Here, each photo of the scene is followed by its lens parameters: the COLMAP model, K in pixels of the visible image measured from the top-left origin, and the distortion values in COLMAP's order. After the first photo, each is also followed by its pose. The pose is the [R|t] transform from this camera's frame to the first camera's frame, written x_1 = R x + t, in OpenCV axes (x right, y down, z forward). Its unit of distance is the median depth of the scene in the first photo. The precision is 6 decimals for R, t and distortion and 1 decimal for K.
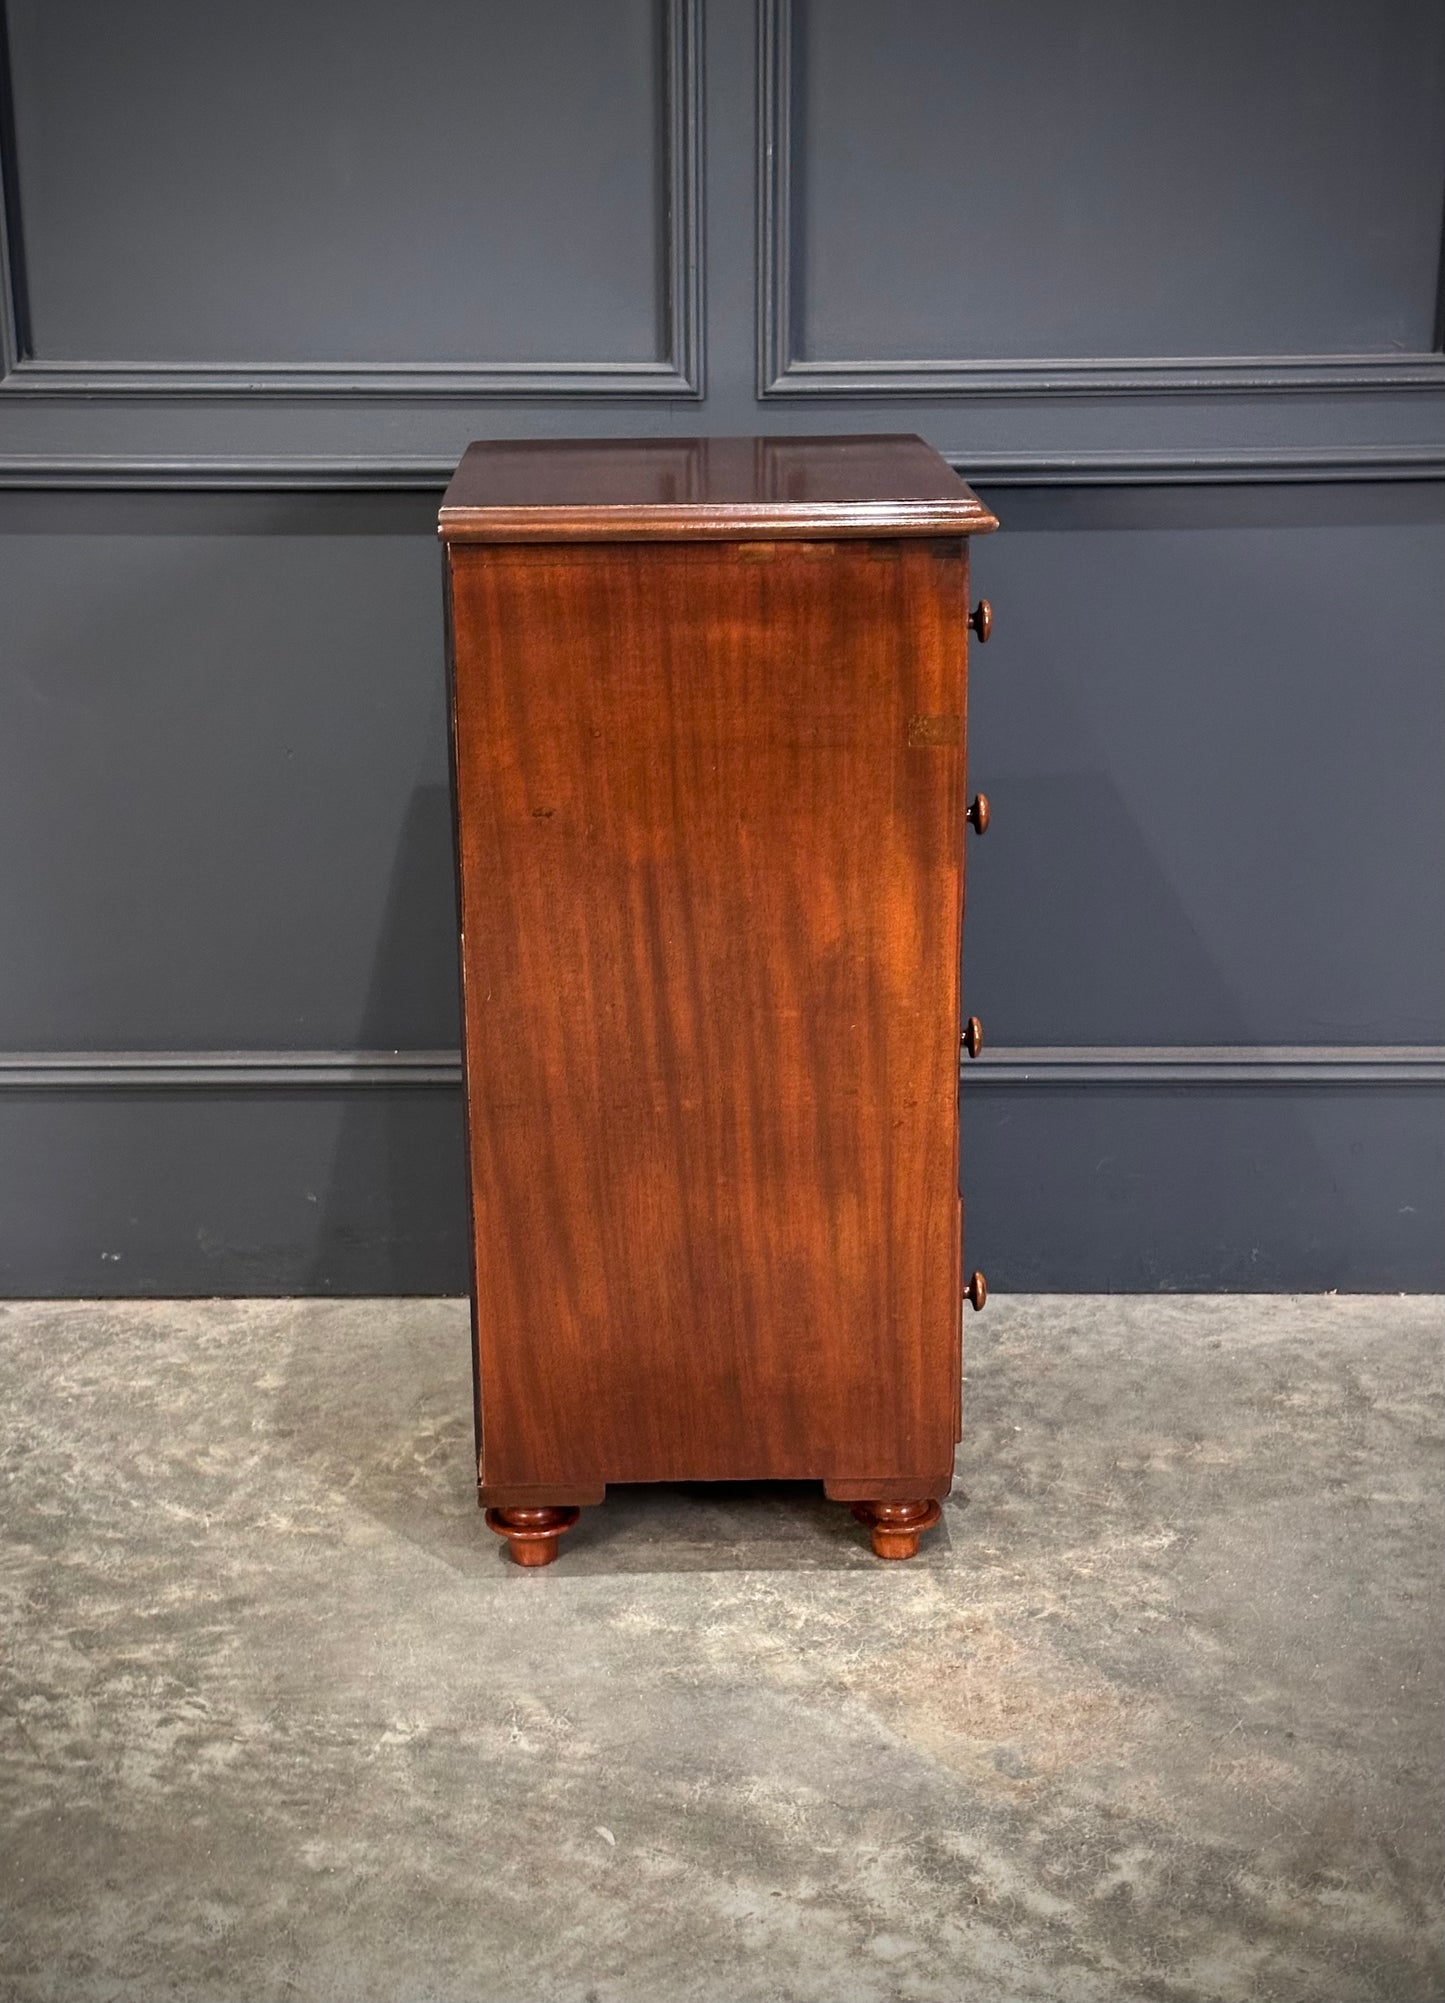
lens RADIAL K [[2758.1, 0, 687.1], [0, 2758.1, 1021.8], [0, 0, 1]] dist [0.186928, -0.408433]
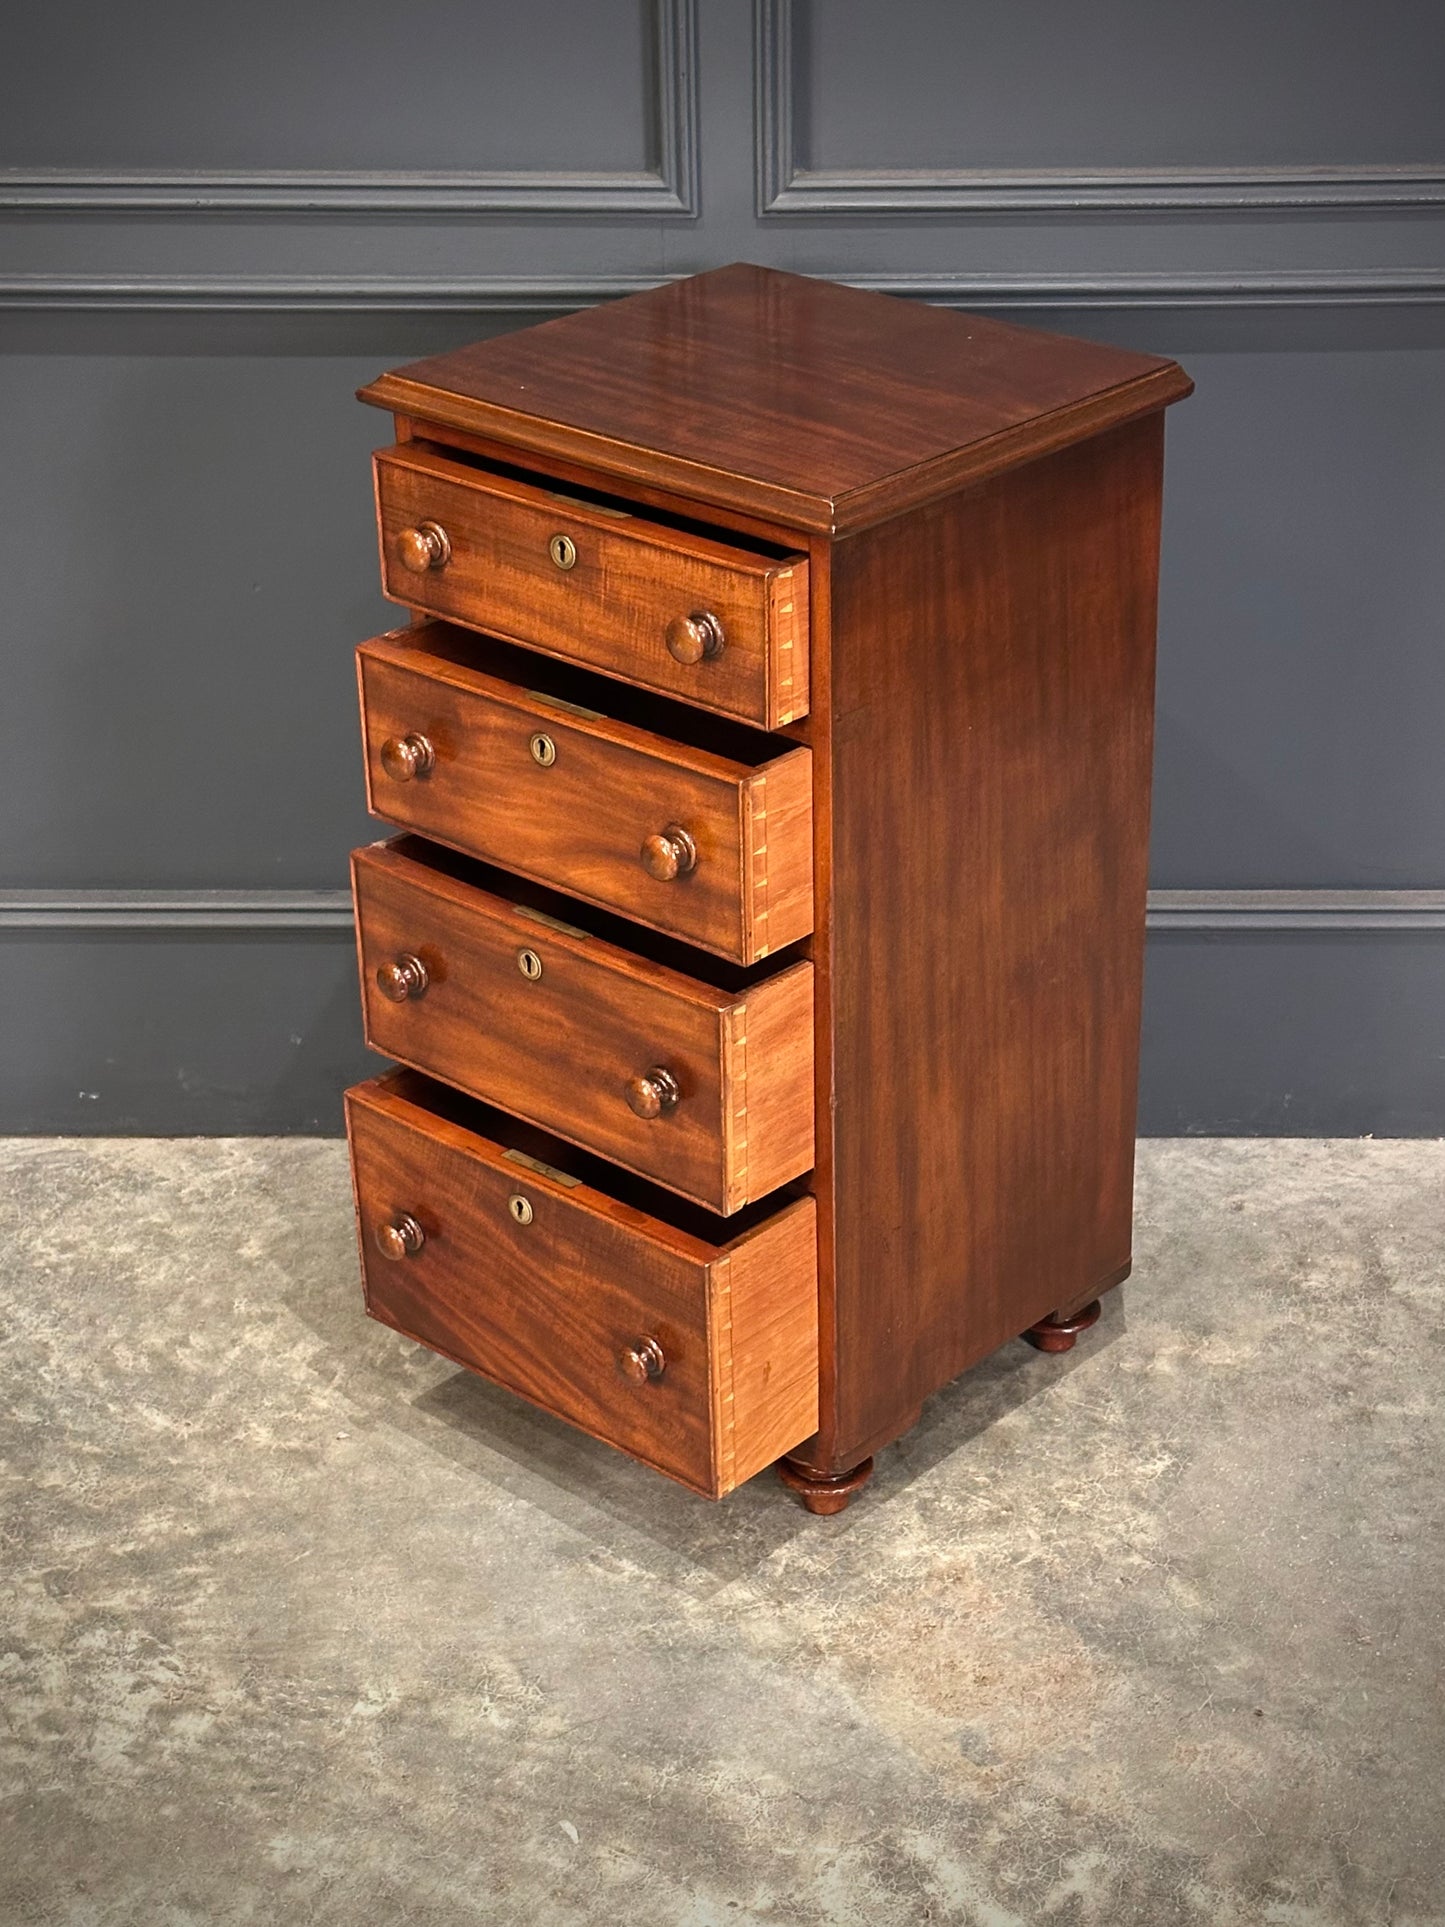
lens RADIAL K [[3077.2, 0, 755.6], [0, 3077.2, 970.2], [0, 0, 1]] dist [0.156212, -0.212597]
pose [[0.999907, 0.004023, -0.013049, 0.047544], [-0.001574, 0.983199, 0.182531, -0.203659], [0.013564, -0.182493, 0.983114, -0.047064]]
